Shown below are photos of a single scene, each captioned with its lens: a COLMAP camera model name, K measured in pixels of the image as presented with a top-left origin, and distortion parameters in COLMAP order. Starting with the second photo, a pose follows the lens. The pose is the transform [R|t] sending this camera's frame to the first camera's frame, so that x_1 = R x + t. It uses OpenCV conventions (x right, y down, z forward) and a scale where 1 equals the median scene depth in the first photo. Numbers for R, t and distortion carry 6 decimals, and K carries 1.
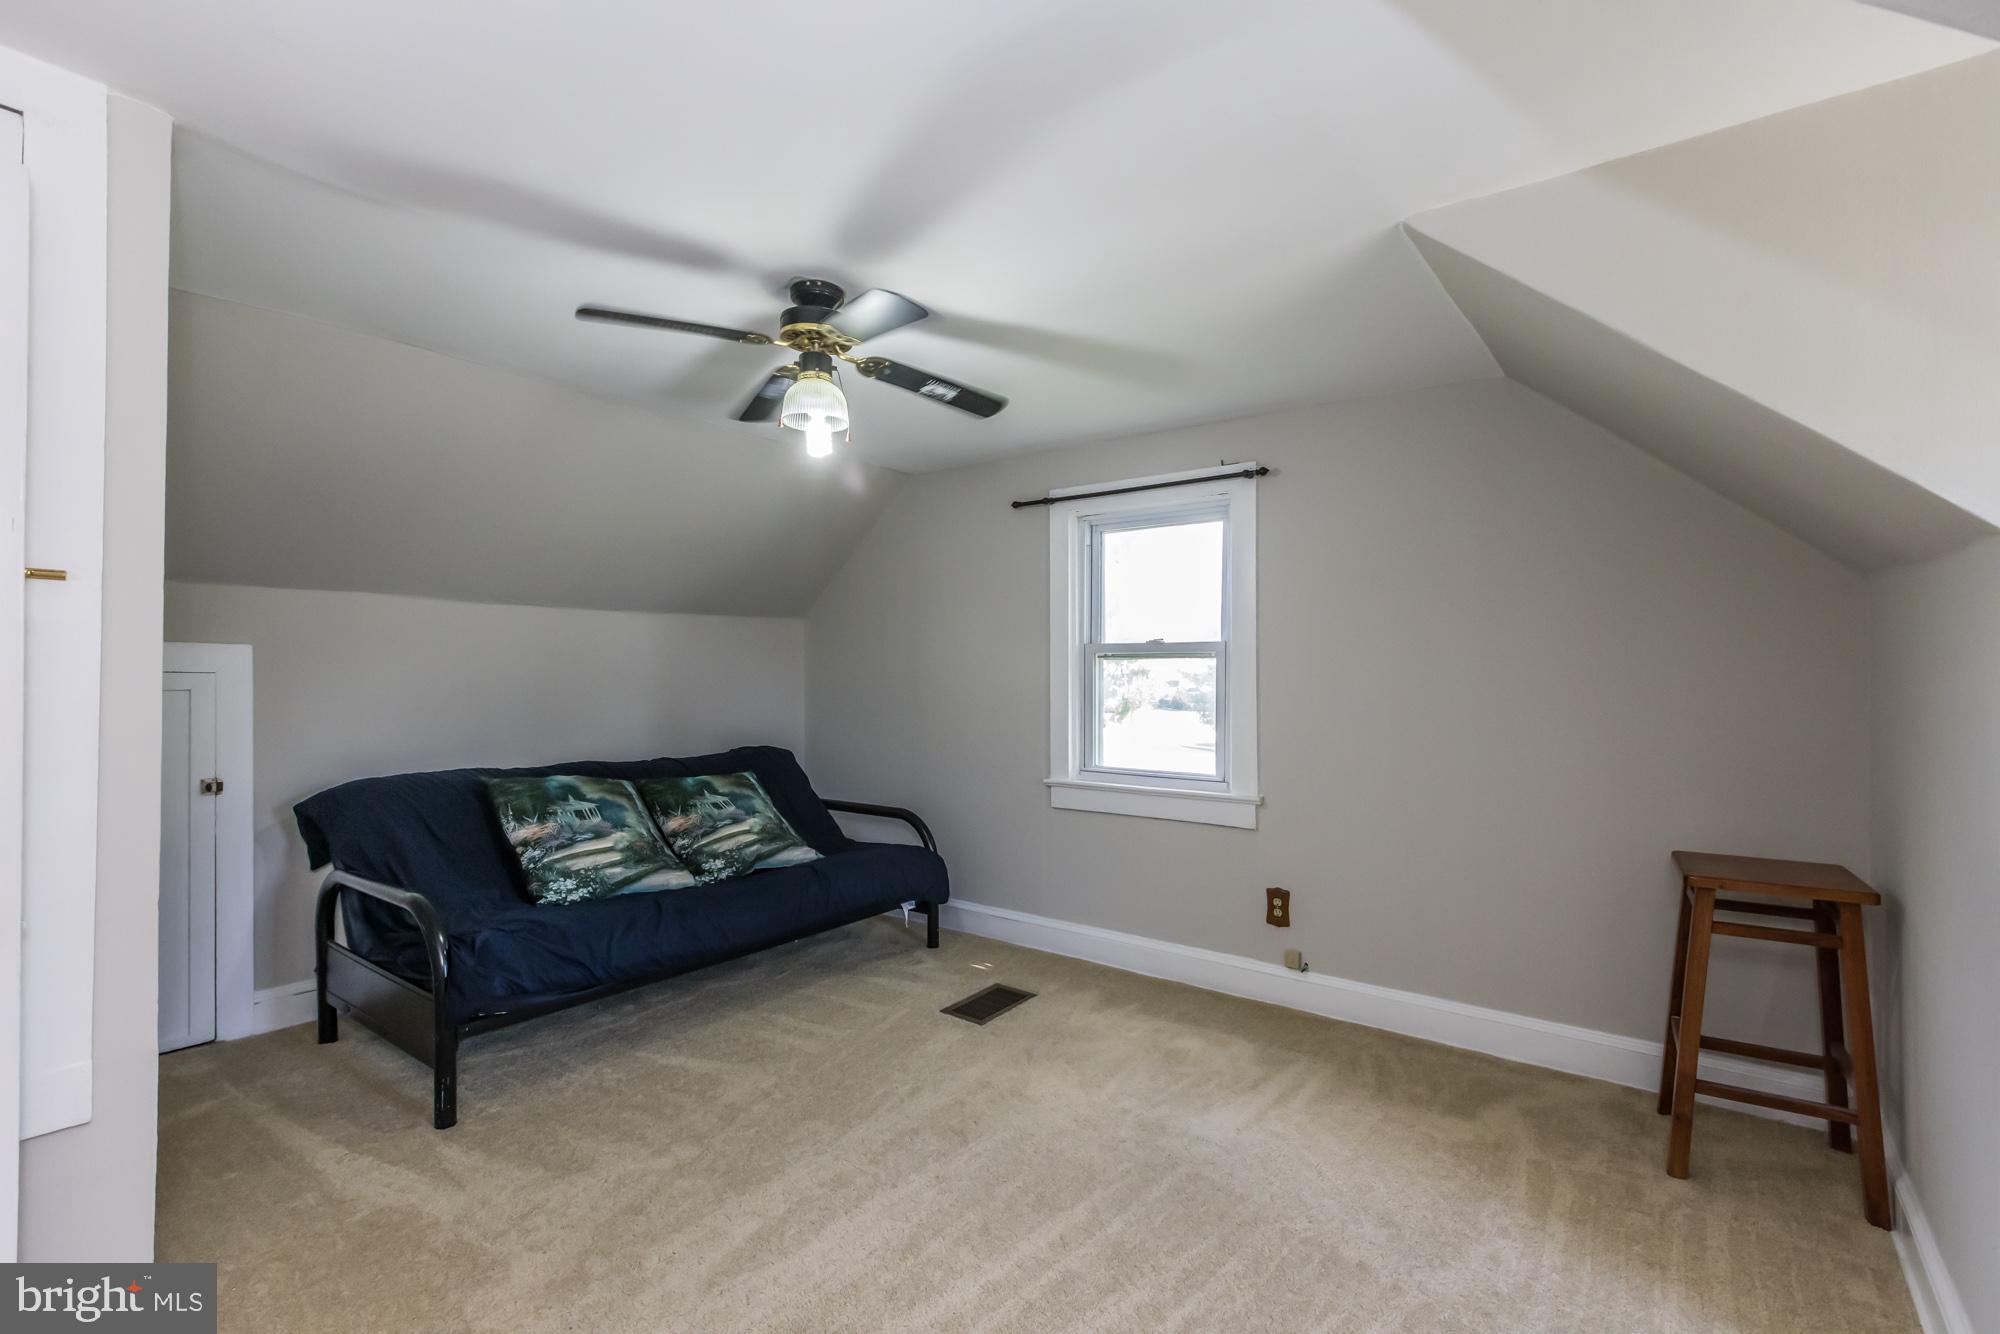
lens RADIAL K [[906.3, 0, 1000.0], [0, 906.3, 667.0], [0, 0, 1]] dist [0.000910, 0.000097]
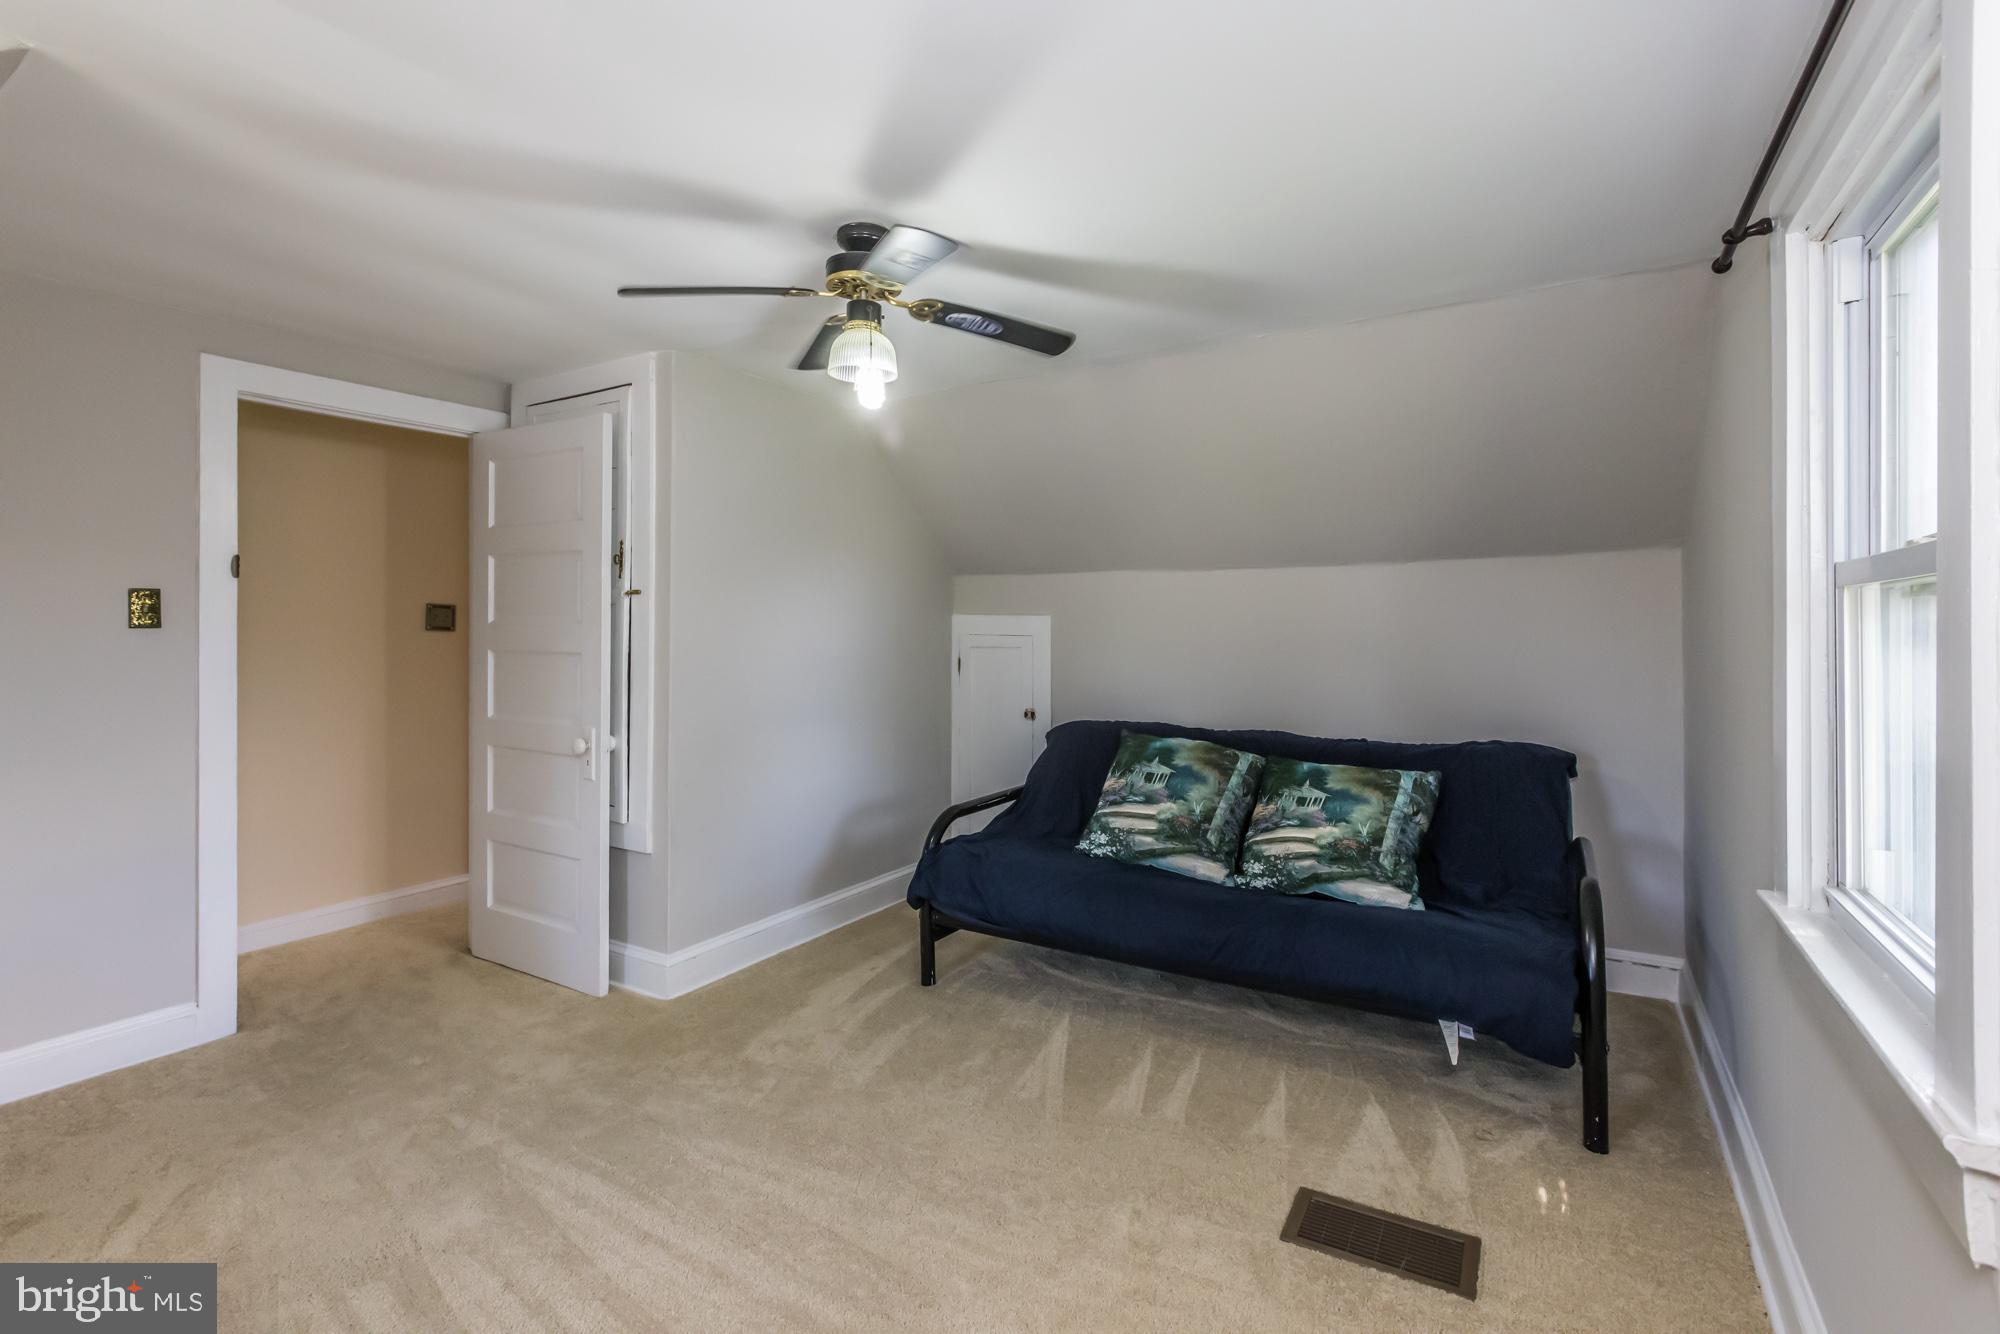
lens RADIAL K [[917.2, 0, 997.9], [0, 917.2, 631.3], [0, 0, 1]] dist [-0.002733, -0.000603]
pose [[0.103349, -0.005631, -0.994629, 0.533000], [0.003652, 0.999979, -0.005282, 0.006319], [0.994638, -0.003086, 0.103368, 0.735045]]
